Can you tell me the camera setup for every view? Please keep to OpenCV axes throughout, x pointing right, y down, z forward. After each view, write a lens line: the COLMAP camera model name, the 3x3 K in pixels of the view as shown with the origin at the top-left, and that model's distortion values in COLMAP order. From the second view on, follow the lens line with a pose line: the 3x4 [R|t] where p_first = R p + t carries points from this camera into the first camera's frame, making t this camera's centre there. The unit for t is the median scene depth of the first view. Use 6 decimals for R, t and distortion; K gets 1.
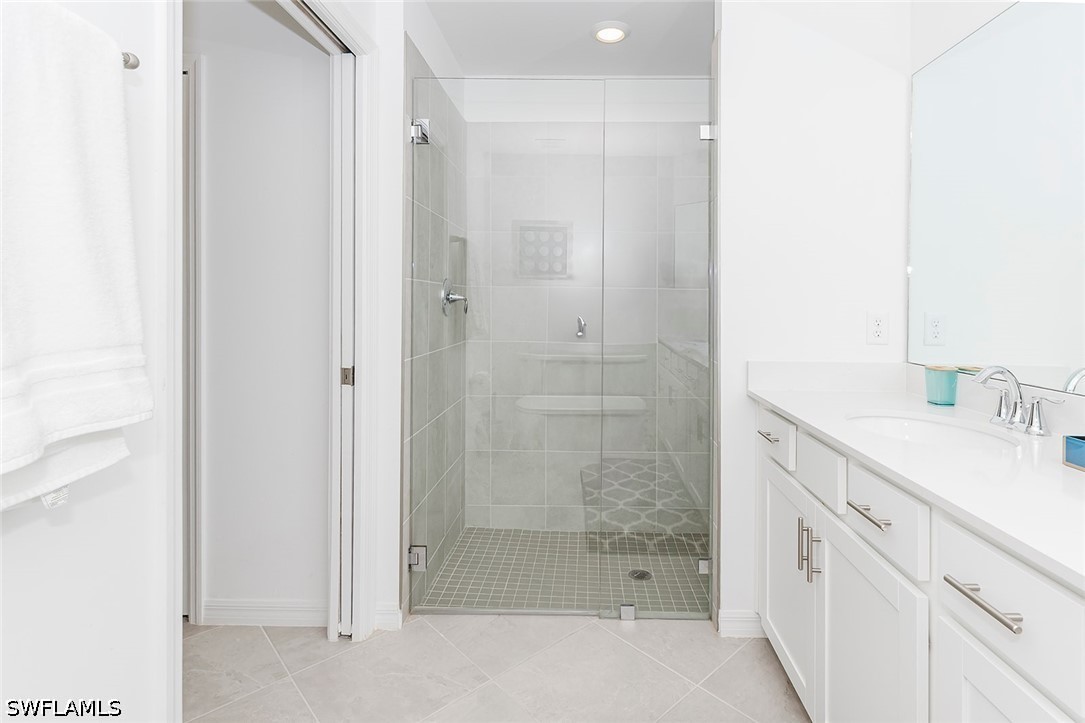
lens RADIAL K [[532.5, 0, 573.7], [0, 532.5, 299.9], [0, 0, 1]] dist [0.002543, -0.001356]
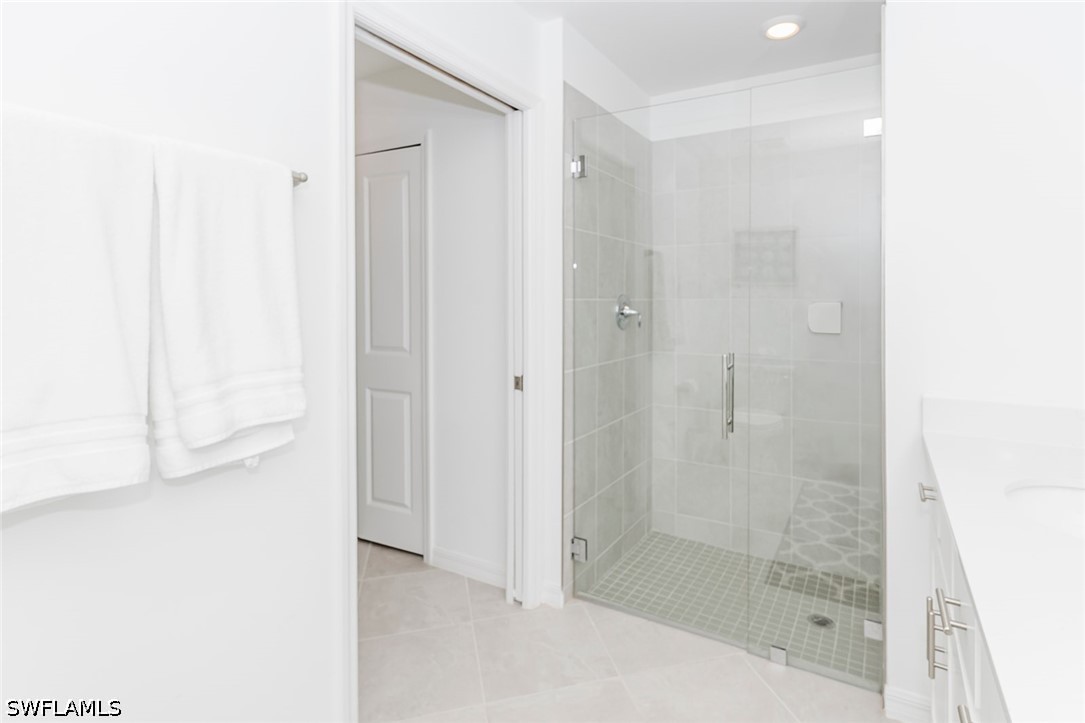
lens RADIAL K [[532.5, 0, 573.7], [0, 532.5, 299.9], [0, 0, 1]] dist [0.002543, -0.001356]
pose [[0.883505, -0.005483, -0.468389, 0.218255], [0.006398, 0.999979, 0.000362, -0.037788], [0.468378, -0.003317, 0.883522, 0.009205]]
